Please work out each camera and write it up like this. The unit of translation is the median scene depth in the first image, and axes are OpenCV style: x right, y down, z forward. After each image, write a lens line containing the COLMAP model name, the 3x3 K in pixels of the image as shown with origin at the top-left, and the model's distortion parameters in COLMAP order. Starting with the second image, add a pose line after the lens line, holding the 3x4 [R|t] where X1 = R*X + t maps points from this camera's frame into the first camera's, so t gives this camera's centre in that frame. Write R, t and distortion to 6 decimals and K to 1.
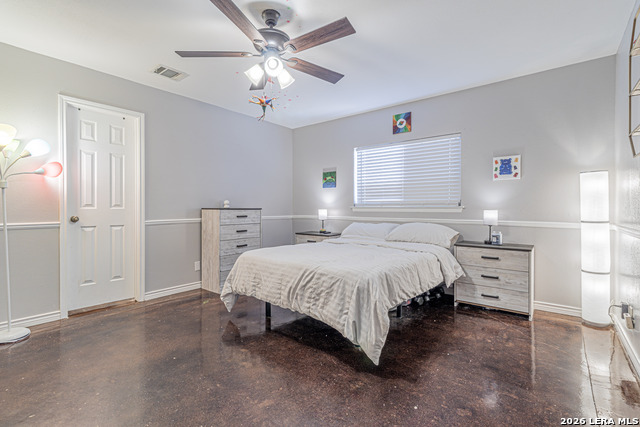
lens RADIAL K [[299.0, 0, 315.7], [0, 299.0, 211.5], [0, 0, 1]] dist [0.003731, 0.002434]
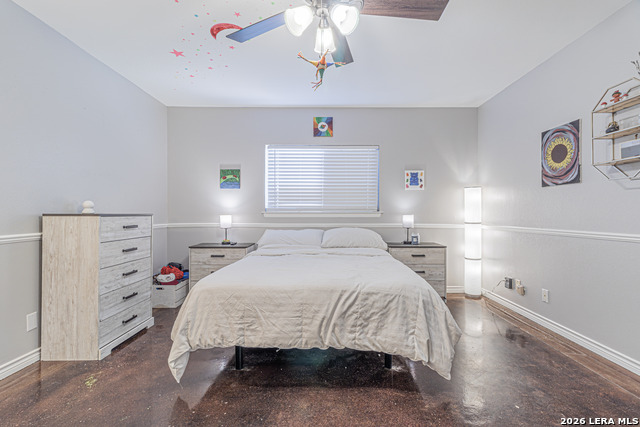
lens RADIAL K [[299.0, 0, 324.1], [0, 299.0, 212.1], [0, 0, 1]] dist [0.003731, 0.002434]
pose [[0.769705, 0.001948, 0.638396, -0.402905], [0.009260, 0.999856, -0.014215, -0.001725], [-0.638332, 0.016853, 0.769576, 0.297431]]
